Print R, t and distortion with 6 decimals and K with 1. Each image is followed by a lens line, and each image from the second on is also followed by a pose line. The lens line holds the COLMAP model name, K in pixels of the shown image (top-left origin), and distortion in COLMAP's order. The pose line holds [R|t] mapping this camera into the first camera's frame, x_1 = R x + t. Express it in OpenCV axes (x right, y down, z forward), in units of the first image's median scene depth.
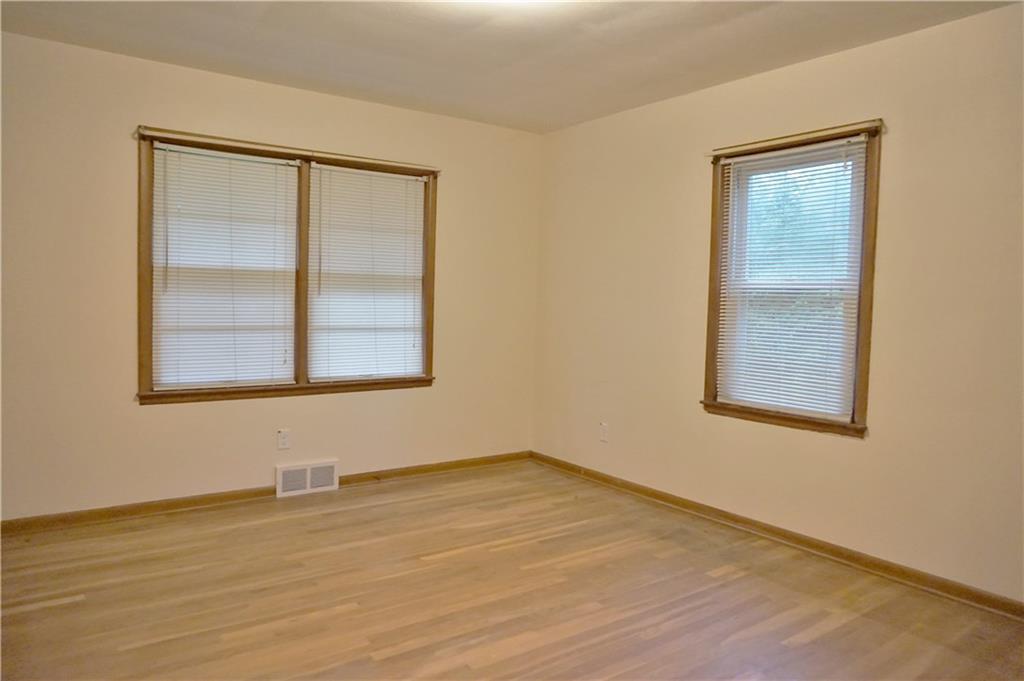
lens RADIAL K [[709.5, 0, 511.6], [0, 709.5, 343.2], [0, 0, 1]] dist [-0.040093, 0.045556]
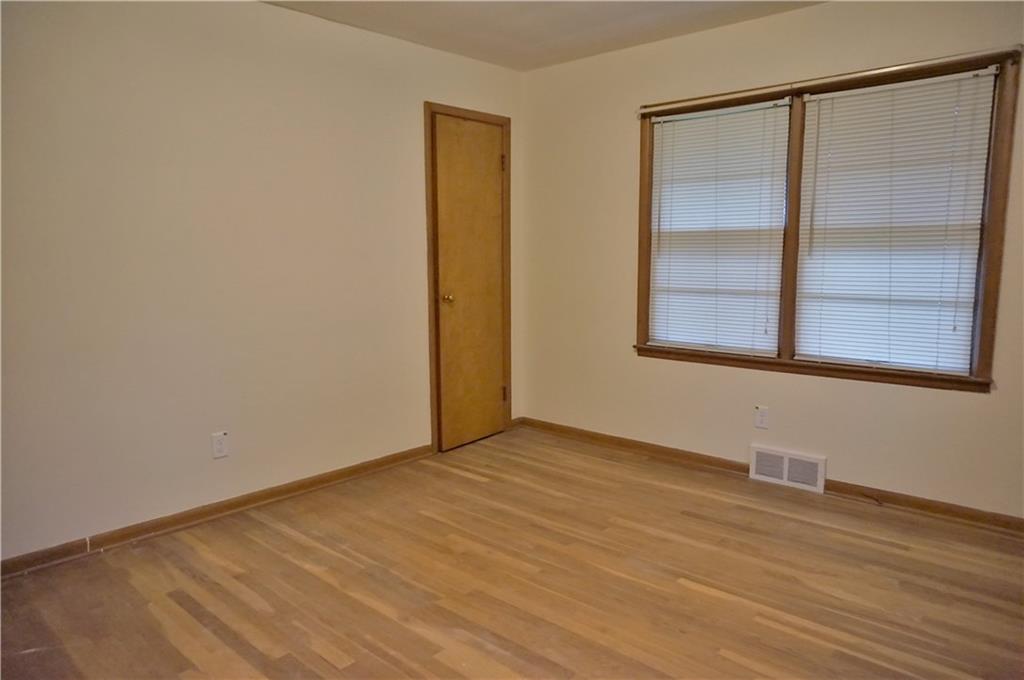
lens RADIAL K [[693.4, 0, 512.0], [0, 693.4, 340.0], [0, 0, 1]] dist [-0.012778, 0.000955]
pose [[0.209480, 0.103771, -0.972291, 0.508472], [-0.049321, 0.994208, 0.095484, -0.033821], [0.976568, 0.027953, 0.213385, 0.547876]]
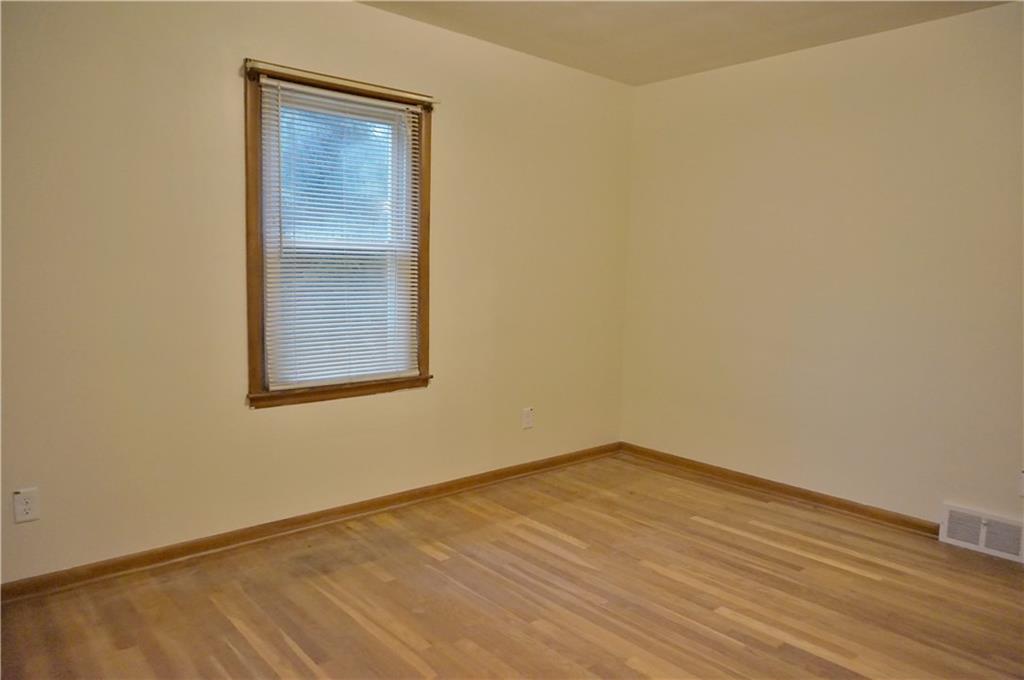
lens RADIAL K [[709.5, 0, 511.6], [0, 709.5, 342.7], [0, 0, 1]] dist [-0.040093, 0.045556]
pose [[-0.106347, -0.137450, 0.984783, -0.517444], [0.037980, 0.989115, 0.142156, -0.074252], [-0.993603, 0.052520, -0.099969, 0.824084]]
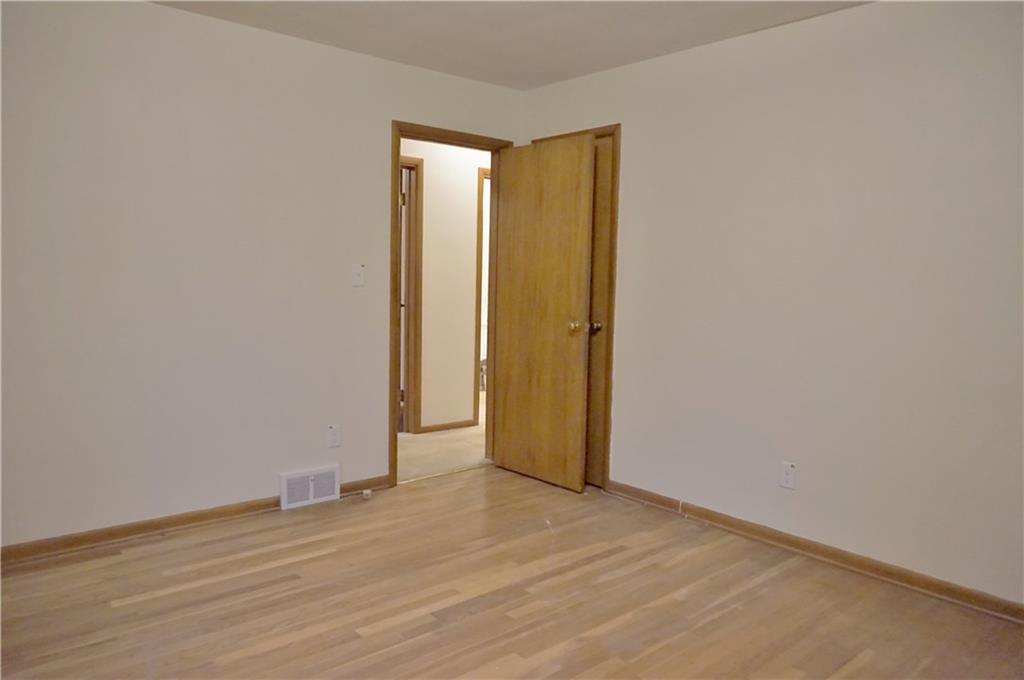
lens RADIAL K [[709.5, 0, 511.6], [0, 709.5, 342.7], [0, 0, 1]] dist [-0.040093, 0.045556]
pose [[-0.994318, -0.037267, -0.099717, 0.043082], [-0.052059, 0.987297, 0.150118, -0.080081], [0.092856, 0.154456, -0.983626, 1.181023]]
